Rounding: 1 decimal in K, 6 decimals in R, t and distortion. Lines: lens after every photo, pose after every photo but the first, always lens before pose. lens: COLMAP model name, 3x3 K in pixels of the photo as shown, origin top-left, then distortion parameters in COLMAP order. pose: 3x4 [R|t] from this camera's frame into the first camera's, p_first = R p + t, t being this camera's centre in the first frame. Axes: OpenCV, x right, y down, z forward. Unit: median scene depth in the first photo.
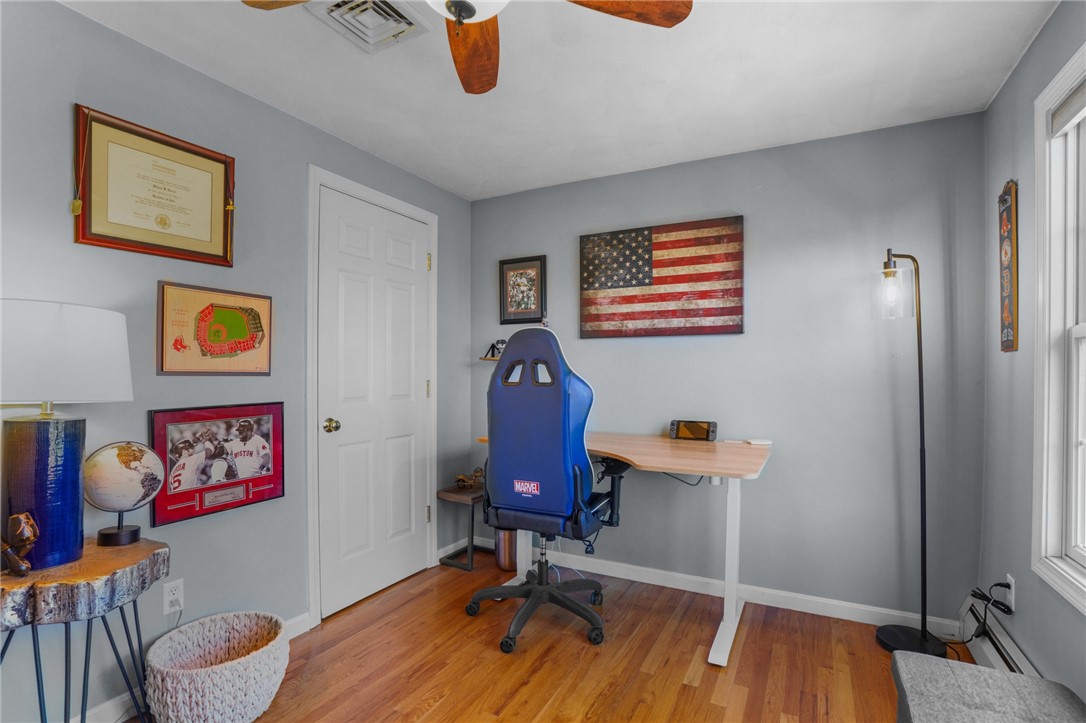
lens RADIAL K [[506.7, 0, 529.2], [0, 506.7, 378.1], [0, 0, 1]] dist [-0.073847, 0.026092]
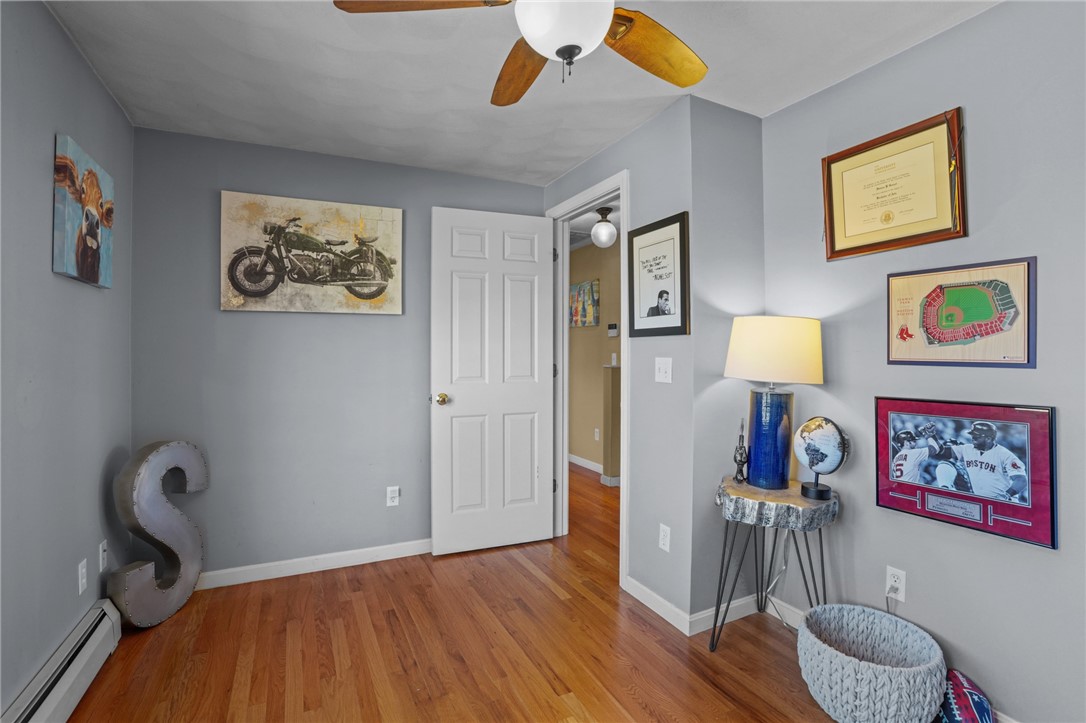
lens RADIAL K [[511.0, 0, 551.1], [0, 511.0, 347.9], [0, 0, 1]] dist [-0.071963, 0.027522]
pose [[-0.558053, -0.010801, -0.829735, 0.488662], [-0.010621, 0.999926, -0.005873, -0.024746], [0.829738, 0.005535, -0.558126, 0.912384]]
